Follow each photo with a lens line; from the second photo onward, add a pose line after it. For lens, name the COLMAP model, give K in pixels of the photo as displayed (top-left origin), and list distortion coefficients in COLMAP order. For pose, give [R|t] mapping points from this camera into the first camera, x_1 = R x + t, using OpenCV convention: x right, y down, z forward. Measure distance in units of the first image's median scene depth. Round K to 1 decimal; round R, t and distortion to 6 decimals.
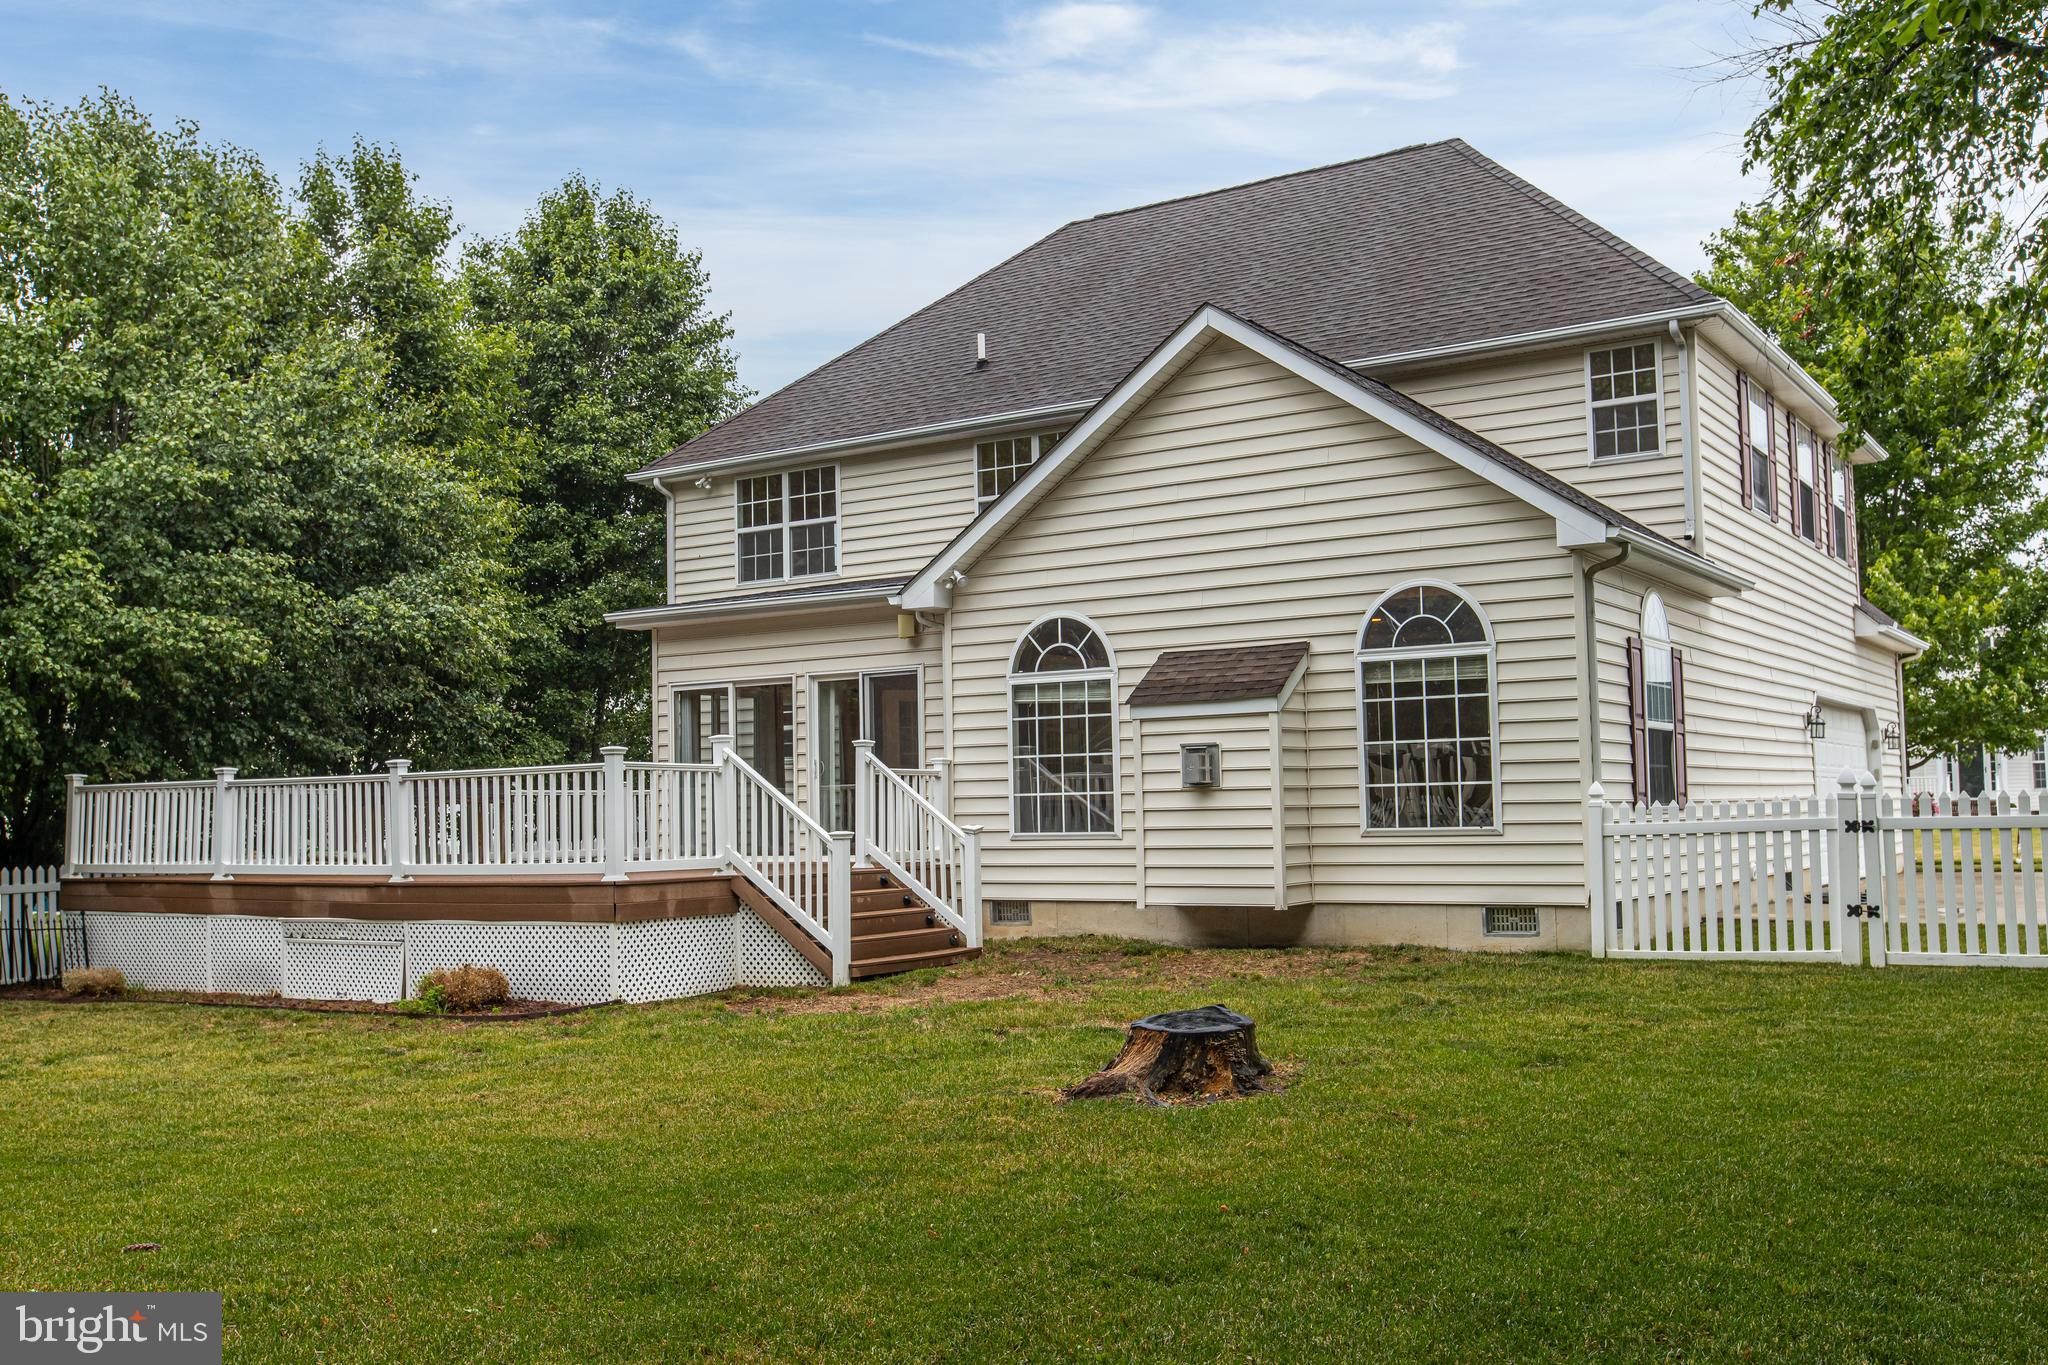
lens RADIAL K [[1908.1, 0, 1024.0], [0, 1908.1, 682.5], [0, 0, 1]] dist [-0.034724, -0.002682]
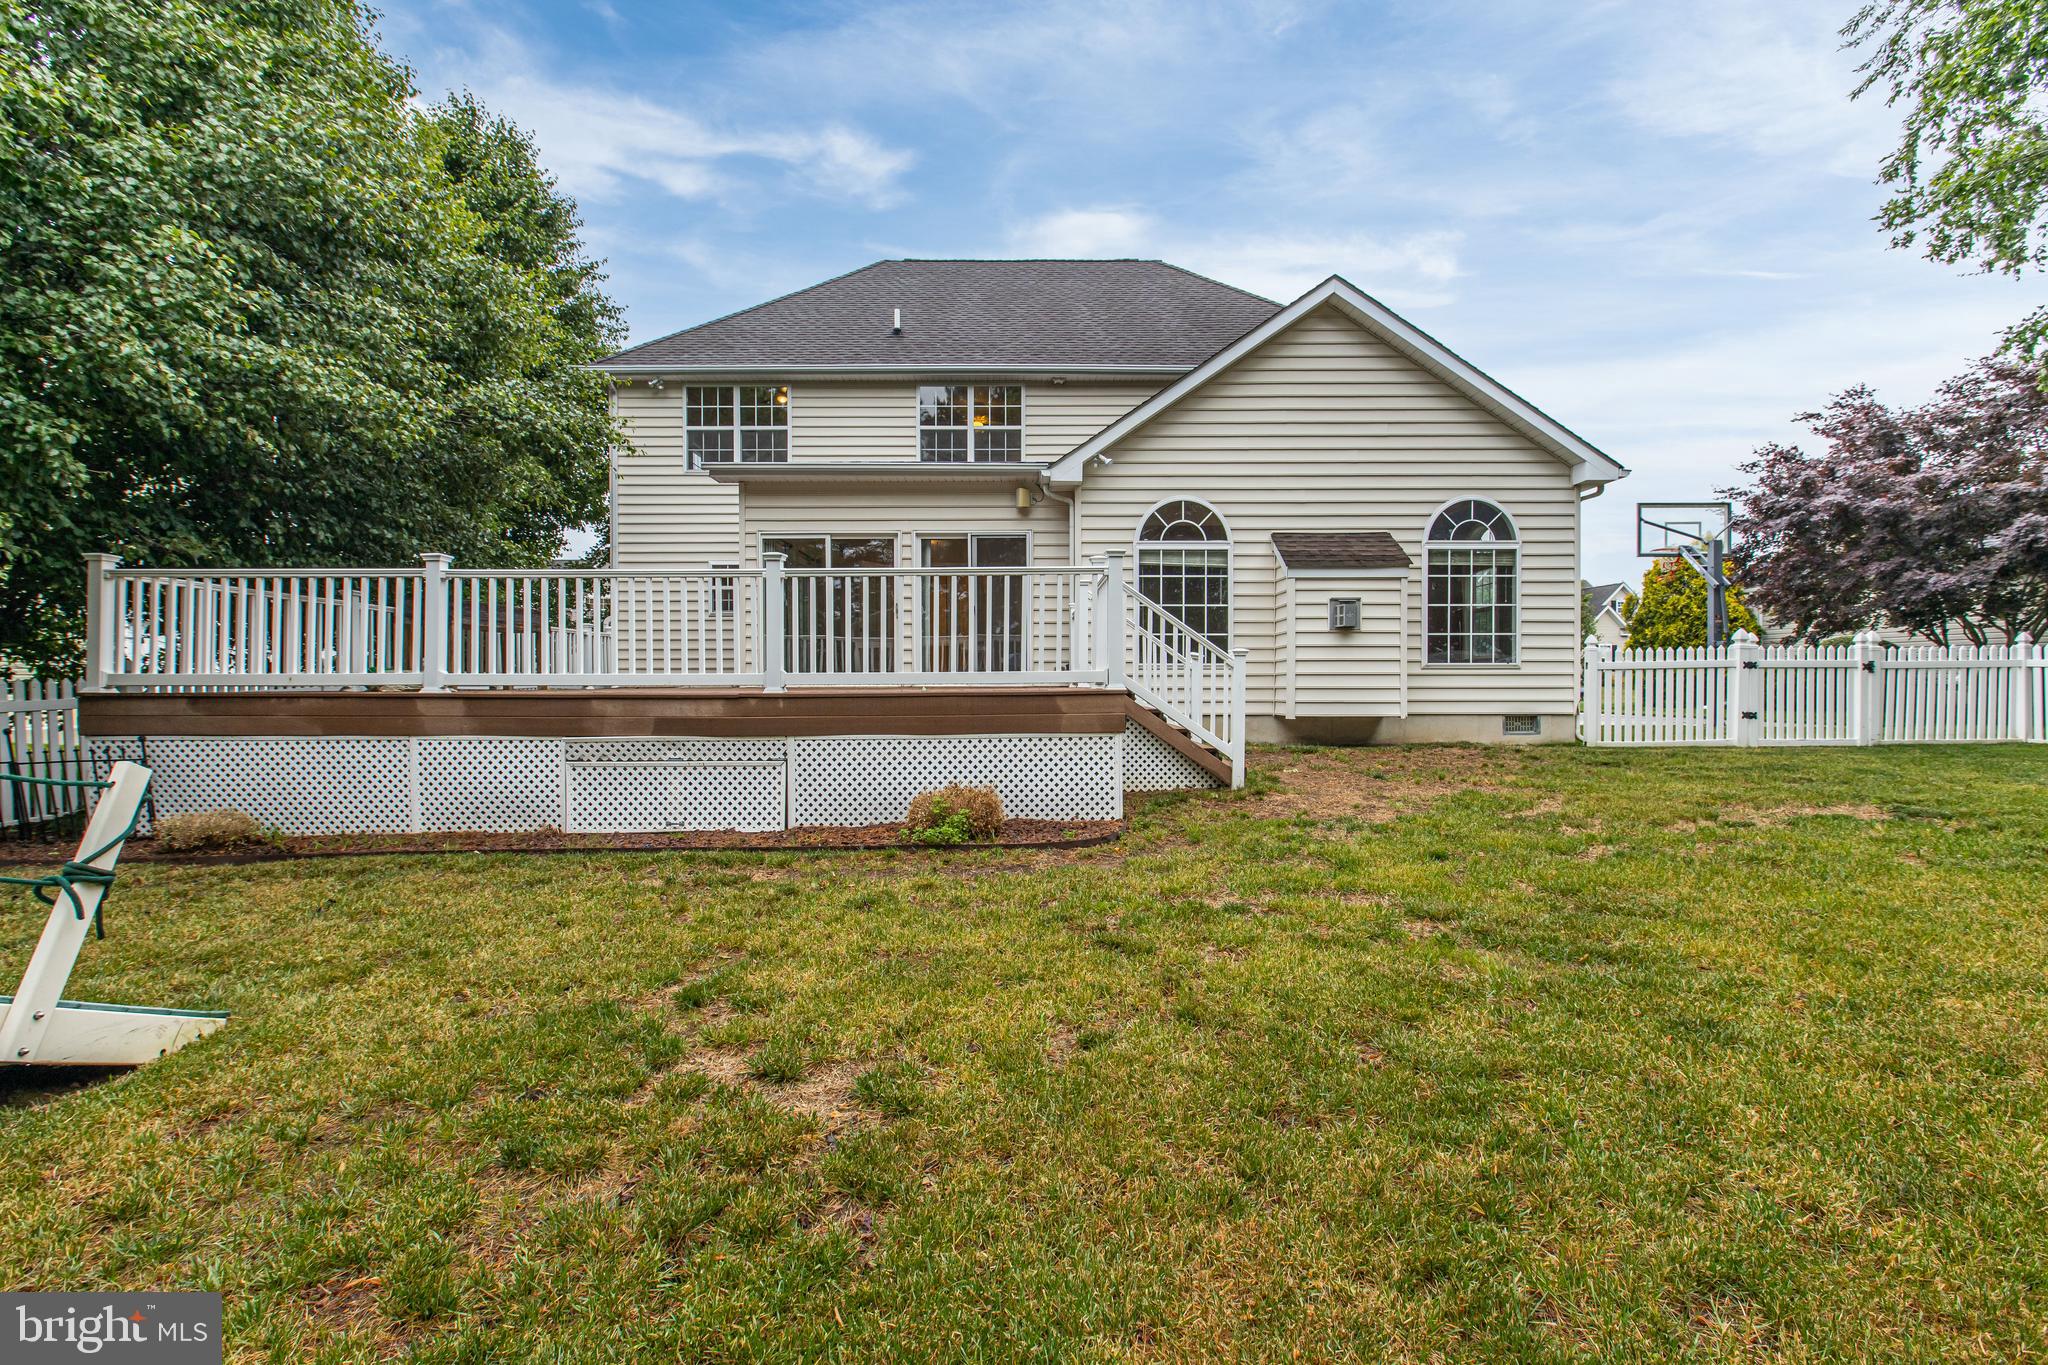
lens RADIAL K [[902.9, 0, 1019.5], [0, 902.9, 691.1], [0, 0, 1]] dist [-0.002824, -0.000418]
pose [[0.837395, 0.011087, 0.546485, -0.417597], [-0.053513, 0.996654, 0.061779, 0.065113], [-0.543972, -0.080978, 0.835187, 0.532041]]
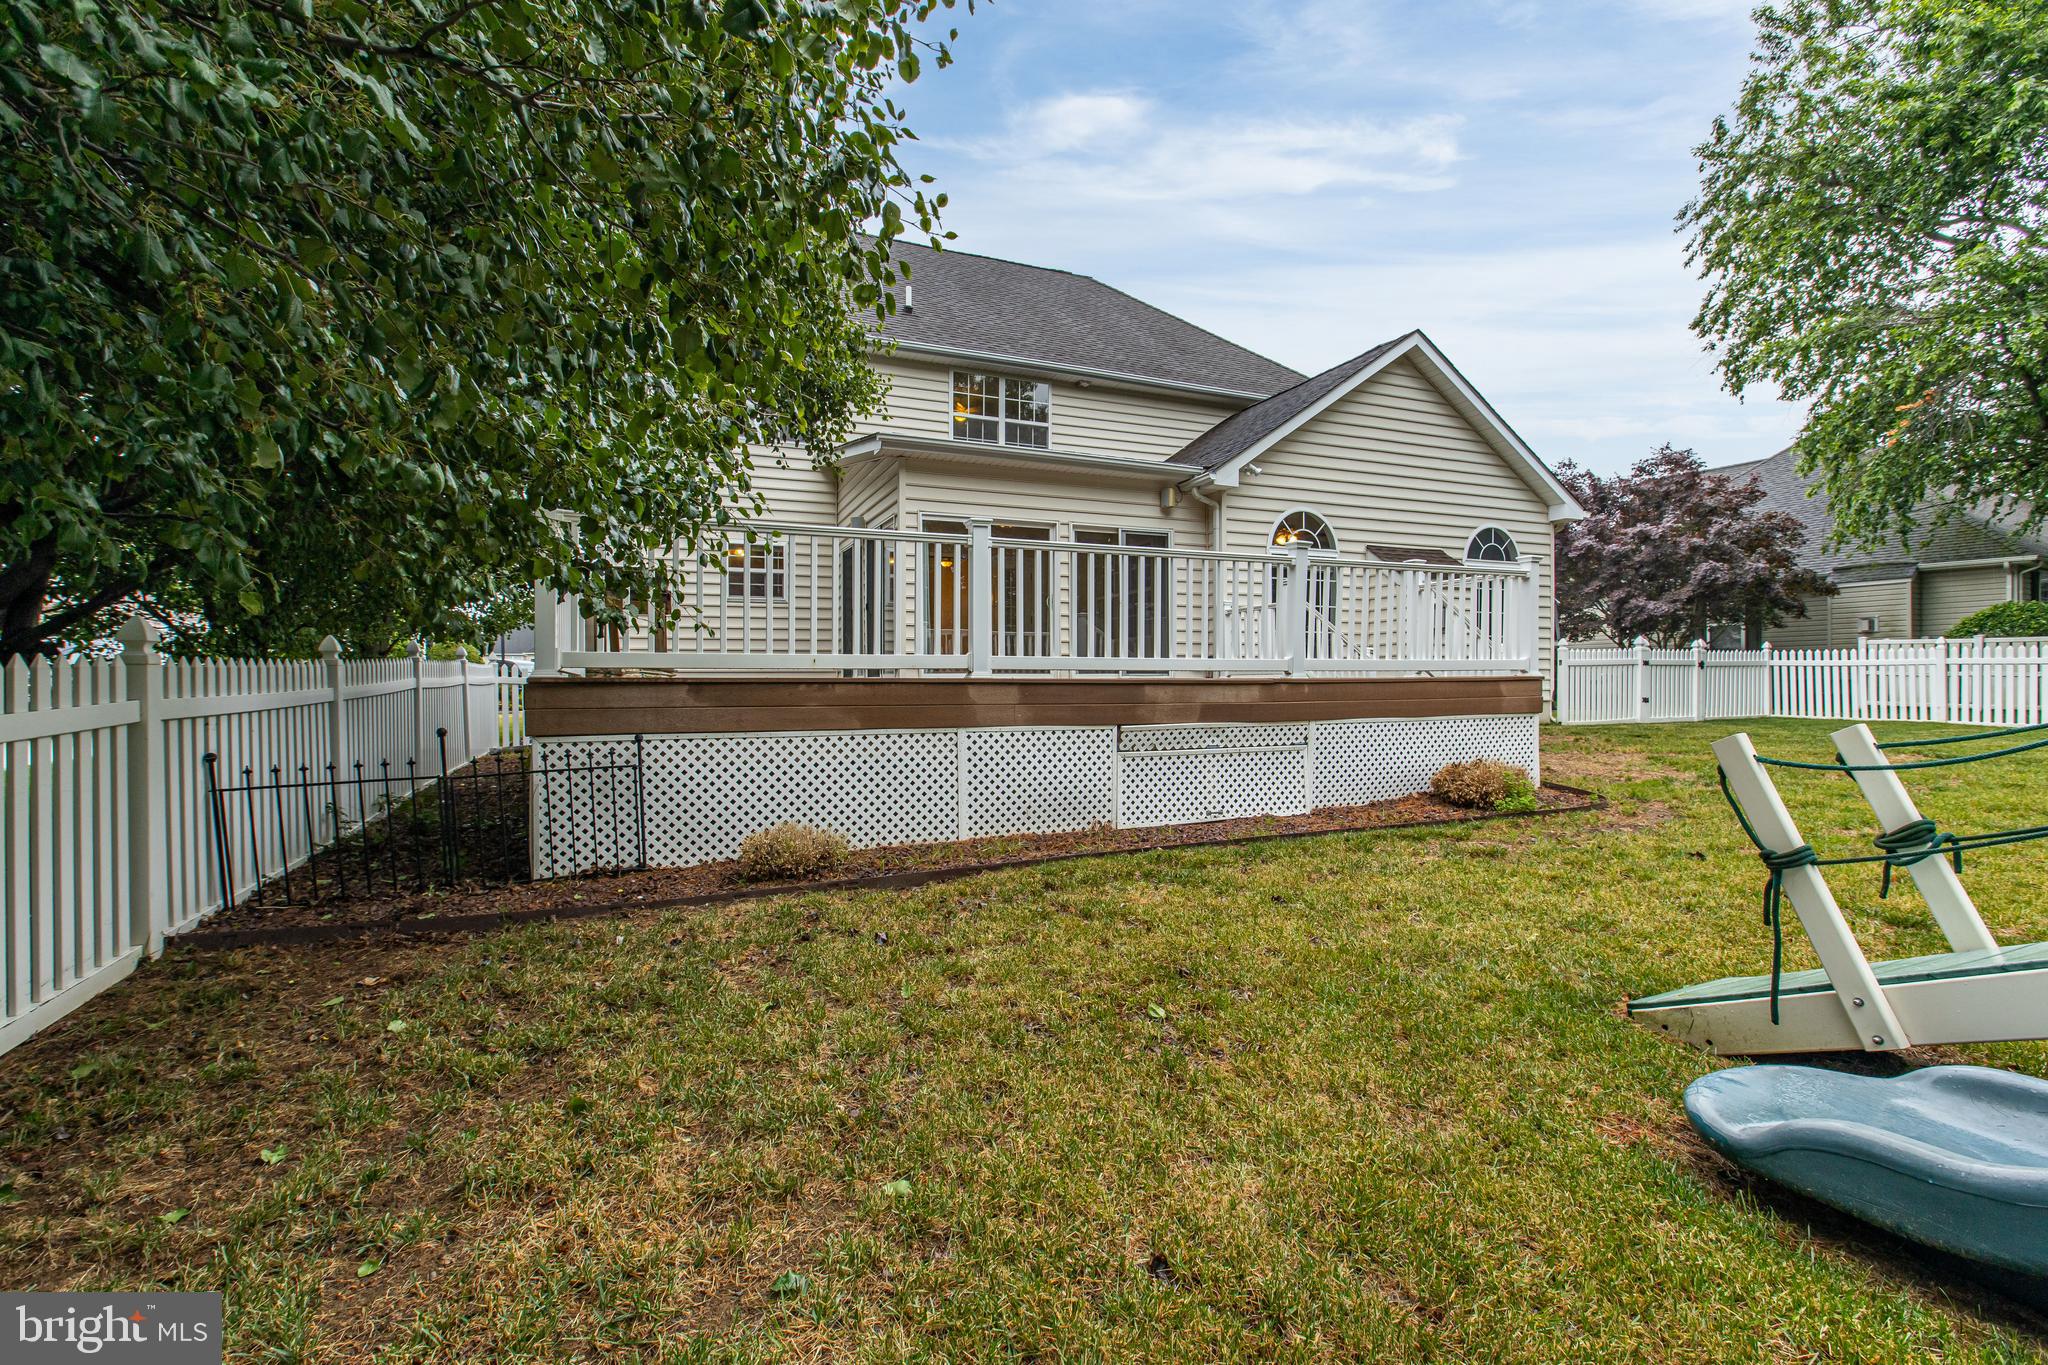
lens RADIAL K [[907.1, 0, 1013.1], [0, 907.1, 683.7], [0, 0, 1]] dist [-0.000548, -0.000023]
pose [[0.564760, 0.015317, 0.825113, -0.684475], [-0.068721, 0.997228, 0.028525, 0.094143], [-0.822389, -0.072812, 0.564247, 0.784322]]
